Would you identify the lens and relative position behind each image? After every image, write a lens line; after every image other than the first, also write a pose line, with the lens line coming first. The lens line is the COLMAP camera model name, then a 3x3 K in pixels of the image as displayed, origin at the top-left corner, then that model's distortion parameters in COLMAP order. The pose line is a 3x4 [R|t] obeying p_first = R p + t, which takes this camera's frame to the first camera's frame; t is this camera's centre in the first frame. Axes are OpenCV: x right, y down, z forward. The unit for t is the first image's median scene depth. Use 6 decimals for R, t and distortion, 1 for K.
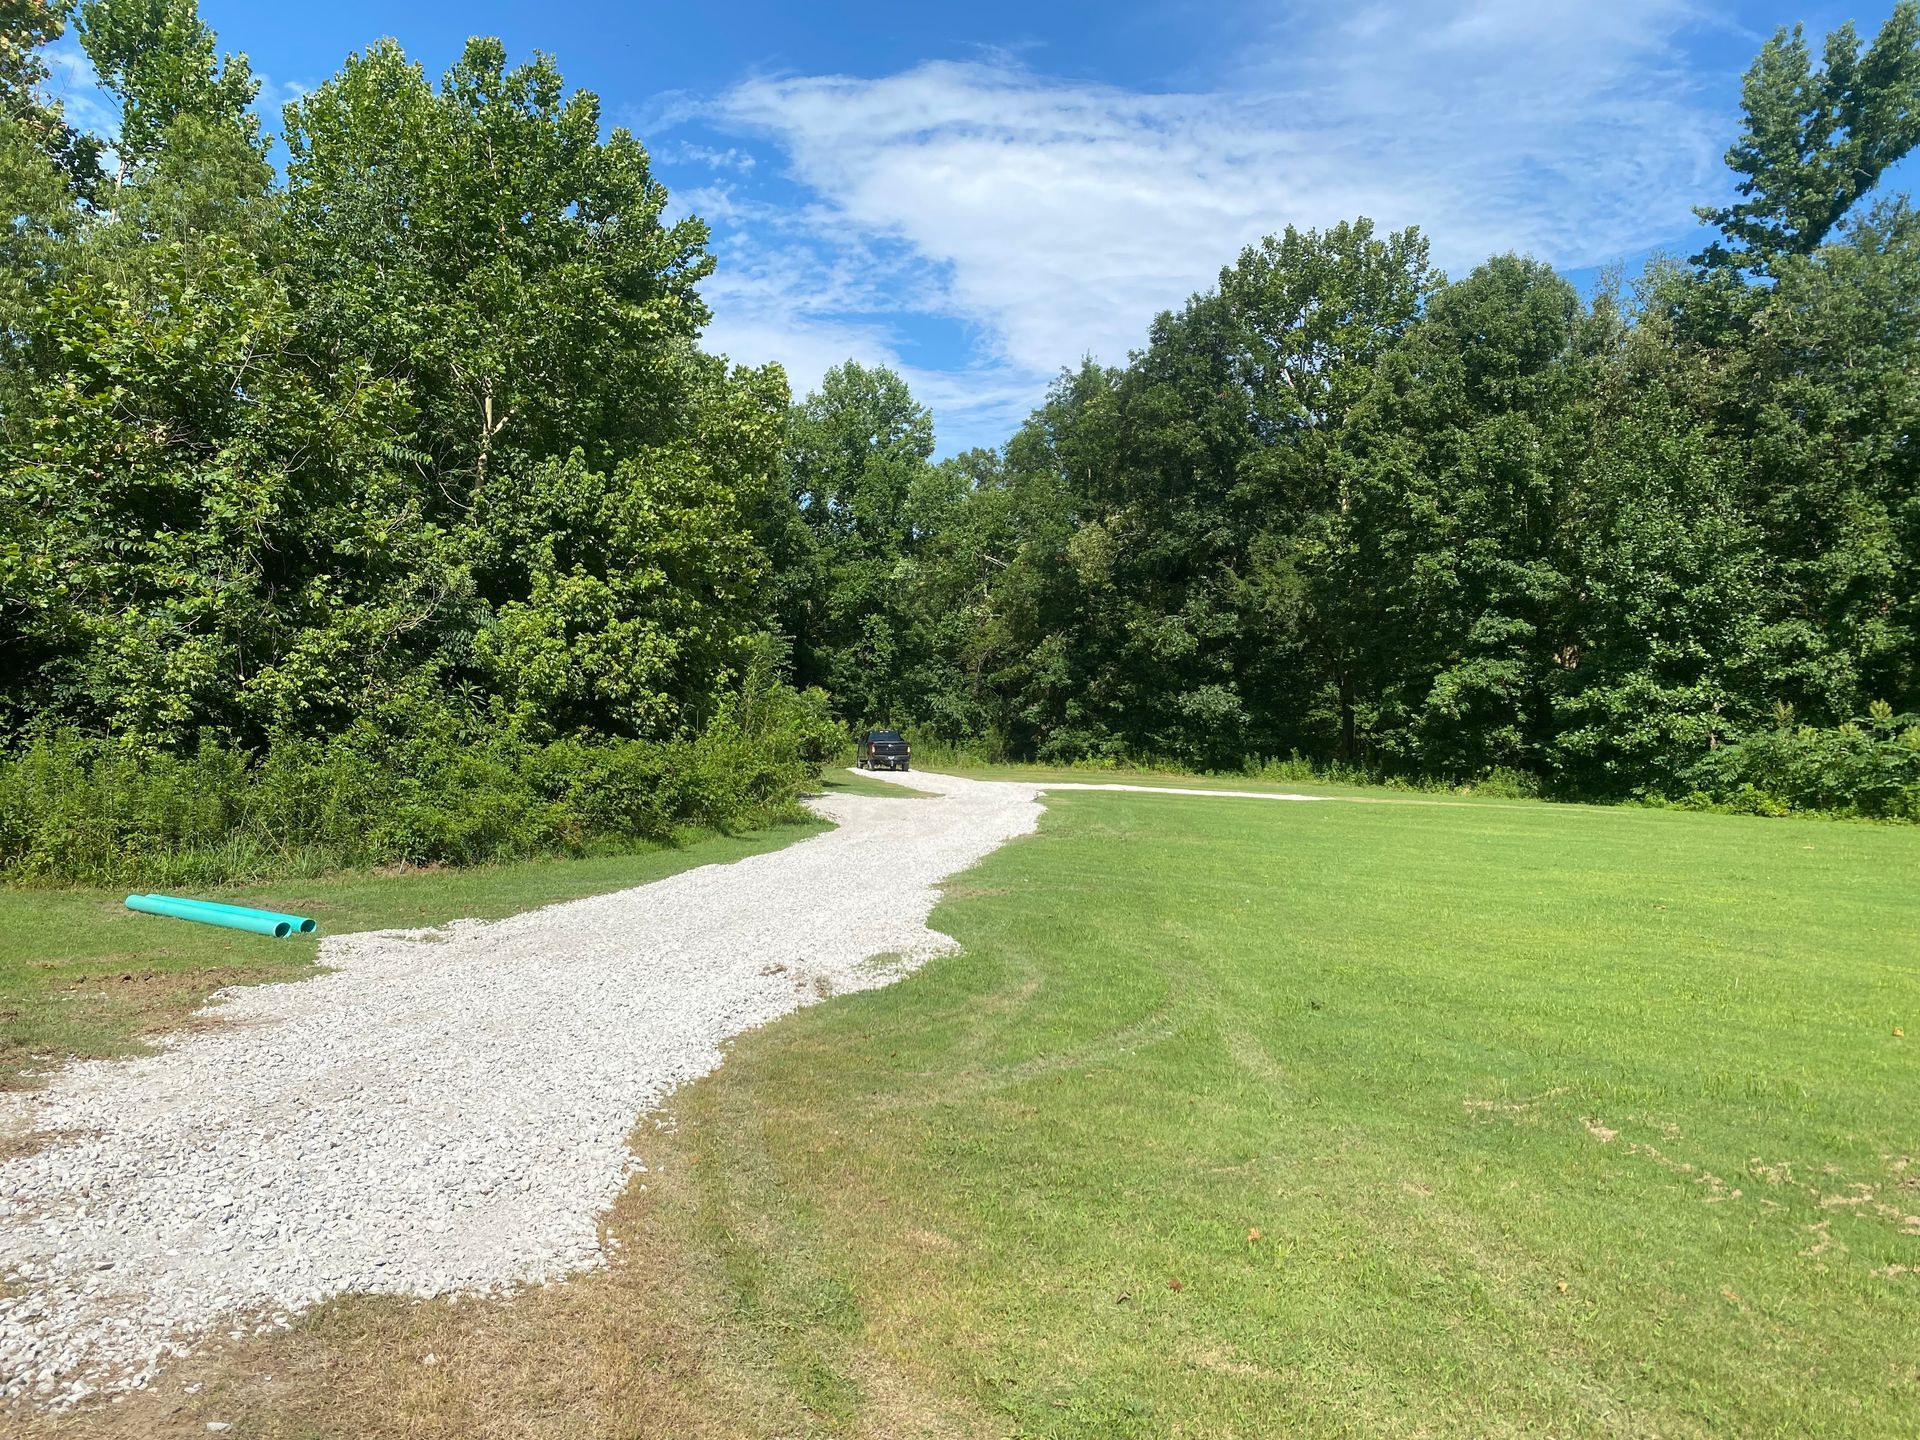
lens RADIAL K [[1433.7, 0, 960.0], [0, 1433.7, 720.0], [0, 0, 1]] dist [0.051860, -0.060374]
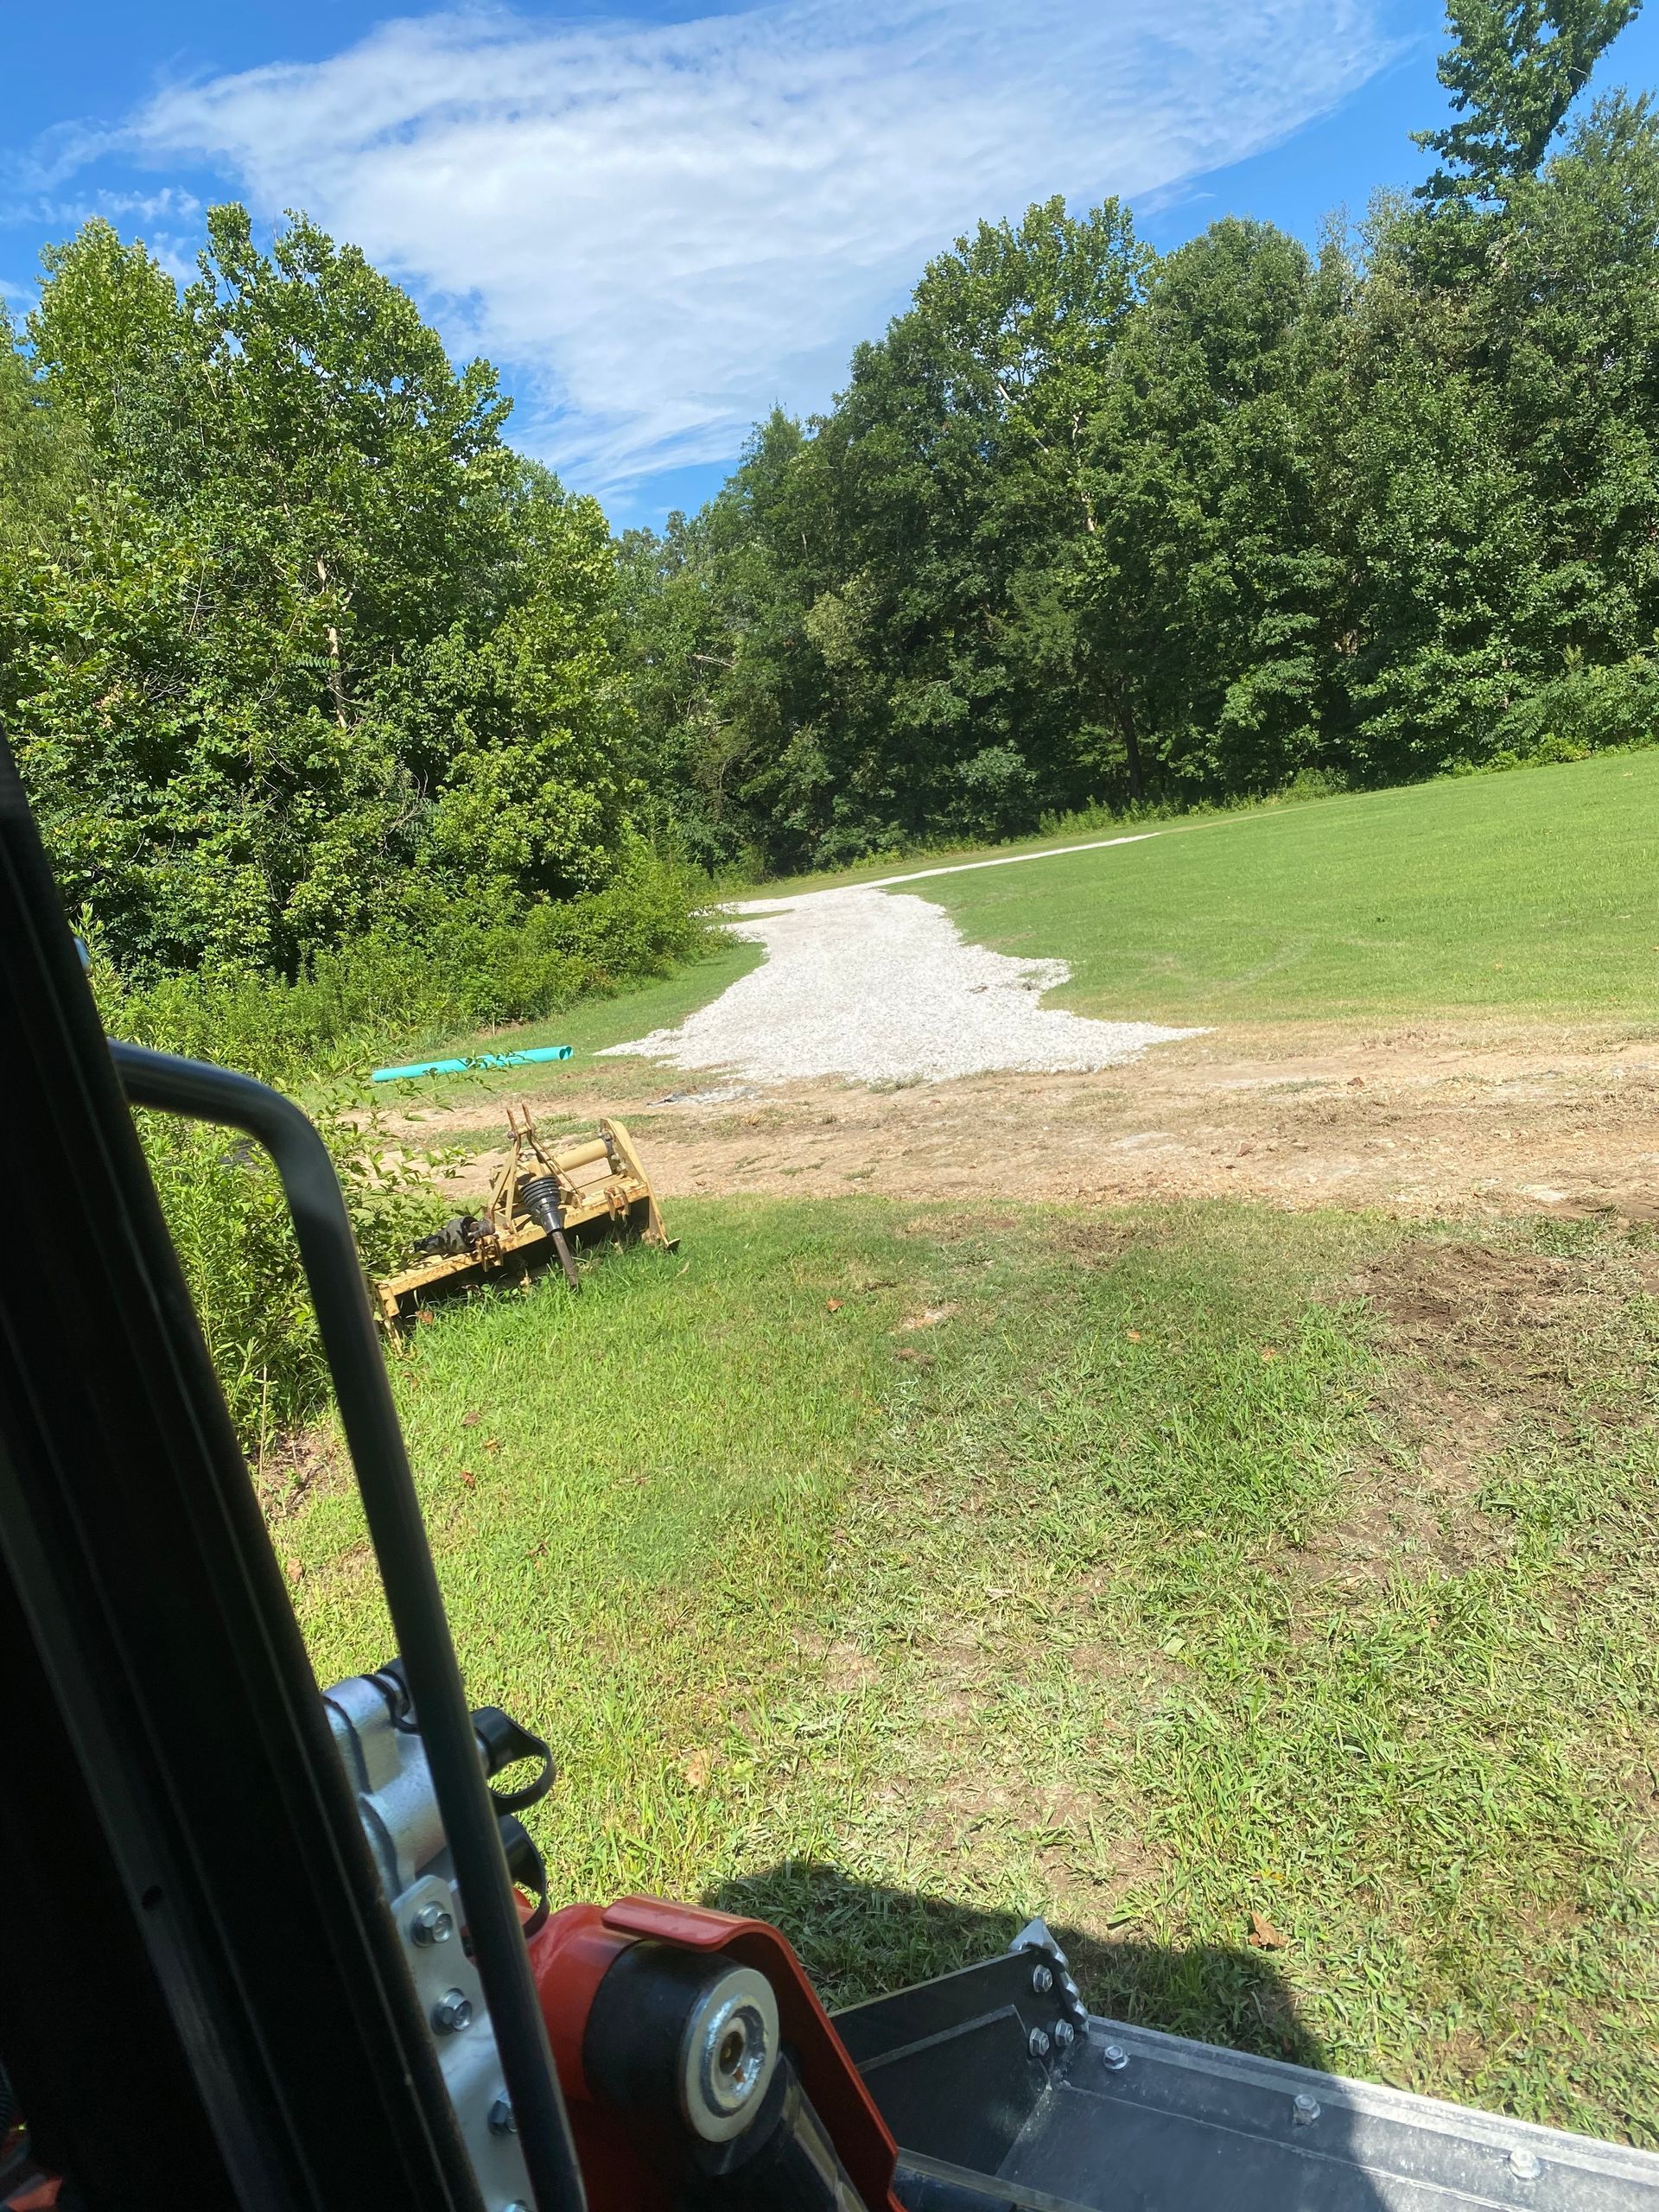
lens RADIAL K [[1678.2, 0, 829.5], [0, 1678.2, 1106.0], [0, 0, 1]] dist [0.019695, -0.008161]
pose [[0.971718, -0.219106, 0.088077, -0.098353], [0.202679, 0.965228, 0.165092, -0.001726], [-0.121187, -0.142572, 0.982338, -0.126713]]
